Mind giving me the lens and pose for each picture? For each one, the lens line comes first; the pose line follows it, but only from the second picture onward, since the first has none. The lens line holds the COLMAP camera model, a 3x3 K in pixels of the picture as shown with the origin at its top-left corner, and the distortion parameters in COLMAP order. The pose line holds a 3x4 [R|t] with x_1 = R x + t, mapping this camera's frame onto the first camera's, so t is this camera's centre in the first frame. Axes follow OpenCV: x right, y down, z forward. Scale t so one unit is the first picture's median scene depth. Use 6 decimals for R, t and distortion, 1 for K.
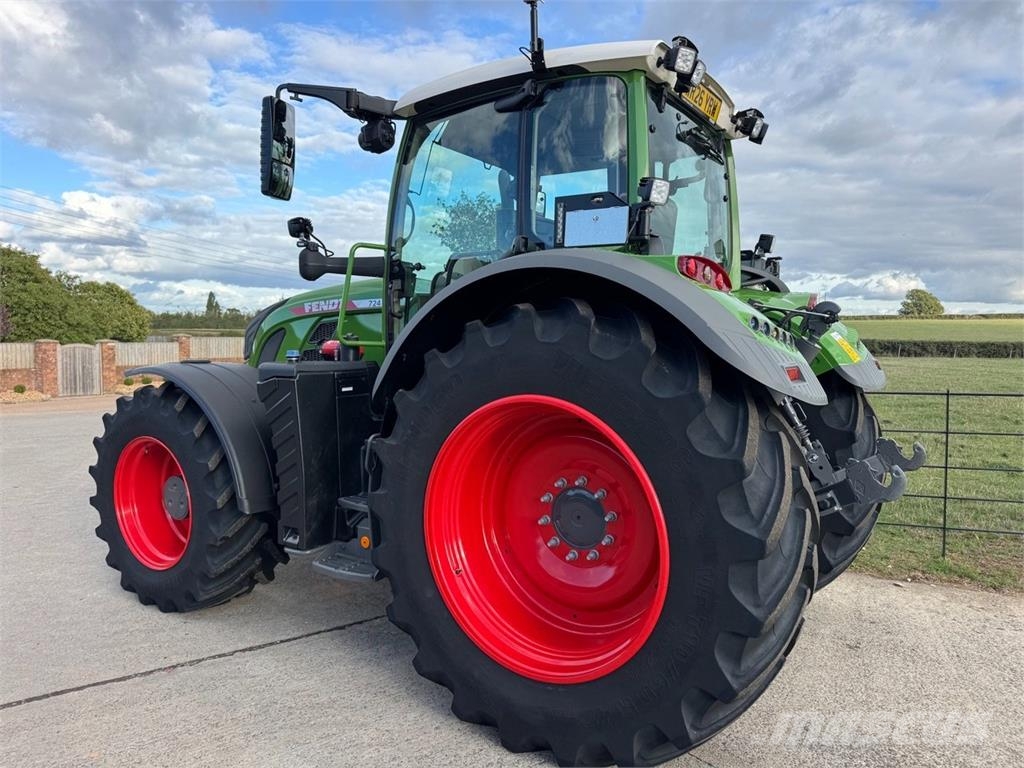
lens RADIAL K [[655.0, 0, 510.3], [0, 655.0, 389.8], [0, 0, 1]] dist [-0.003957, -0.002744]
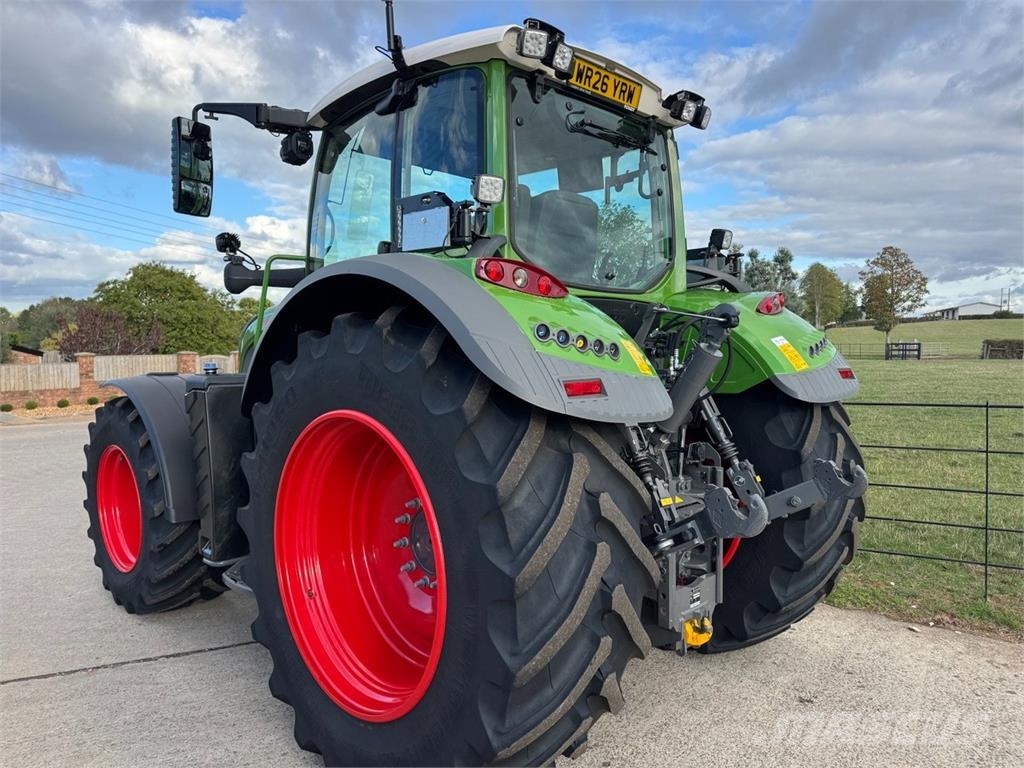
lens RADIAL K [[655.1, 0, 512.0], [0, 655.1, 384.0], [0, 0, 1]] dist [0.023107, -0.030373]
pose [[0.984498, -0.003274, -0.175365, 0.303734], [-0.000144, 0.999810, -0.019477, -0.007205], [0.175395, 0.019200, 0.984311, 0.073990]]
